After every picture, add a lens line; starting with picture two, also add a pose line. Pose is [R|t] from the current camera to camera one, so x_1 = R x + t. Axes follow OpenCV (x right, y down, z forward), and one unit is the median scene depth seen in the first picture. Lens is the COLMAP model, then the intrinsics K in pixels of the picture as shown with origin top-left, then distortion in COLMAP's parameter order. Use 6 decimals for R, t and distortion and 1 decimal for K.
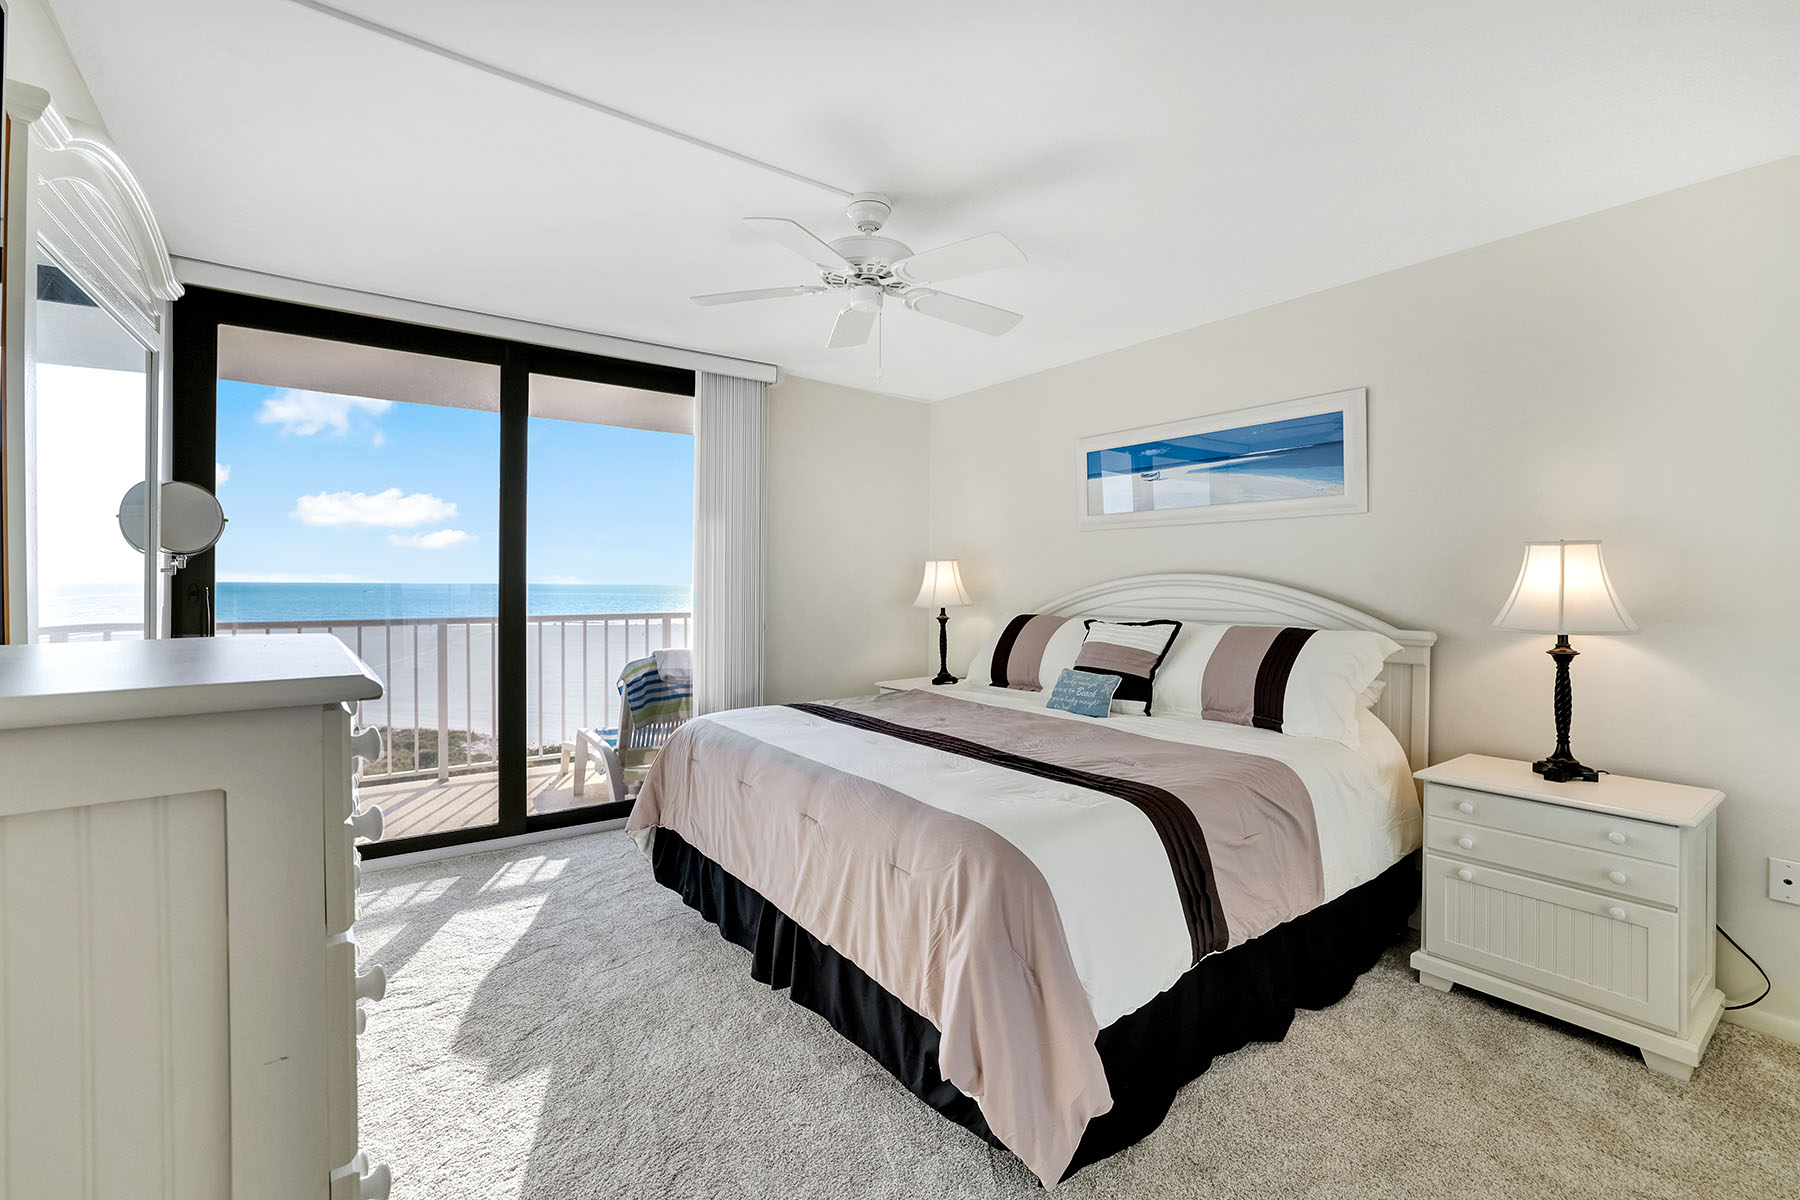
lens RADIAL K [[786.9, 0, 912.2], [0, 786.9, 584.6], [0, 0, 1]] dist [-0.024445, 0.003410]
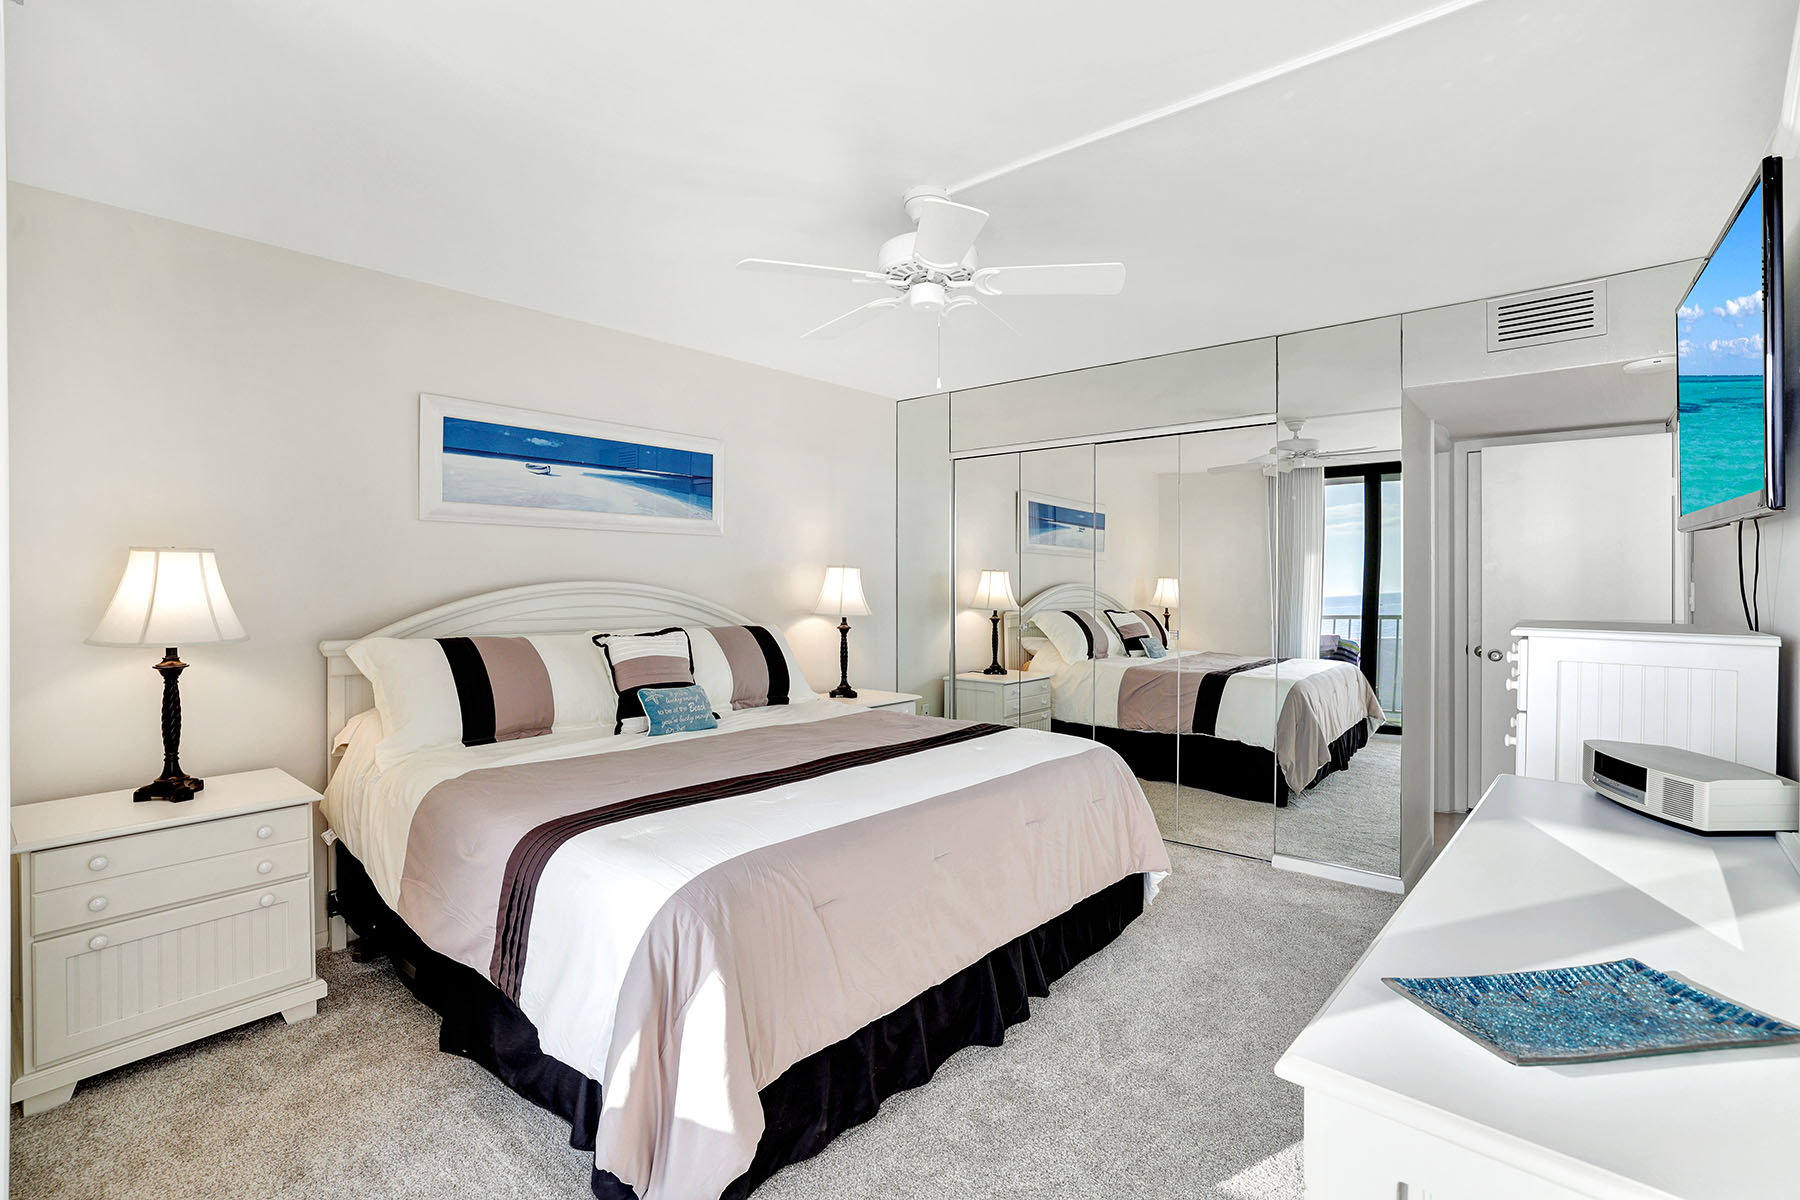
lens RADIAL K [[780.2, 0, 900.8], [0, 780.2, 611.1], [0, 0, 1]] dist [-0.038491, 0.001683]
pose [[-0.165354, -0.029862, 0.985782, -0.508789], [0.007987, 0.999468, 0.031616, -0.003756], [-0.986202, 0.013102, -0.165027, 0.621535]]
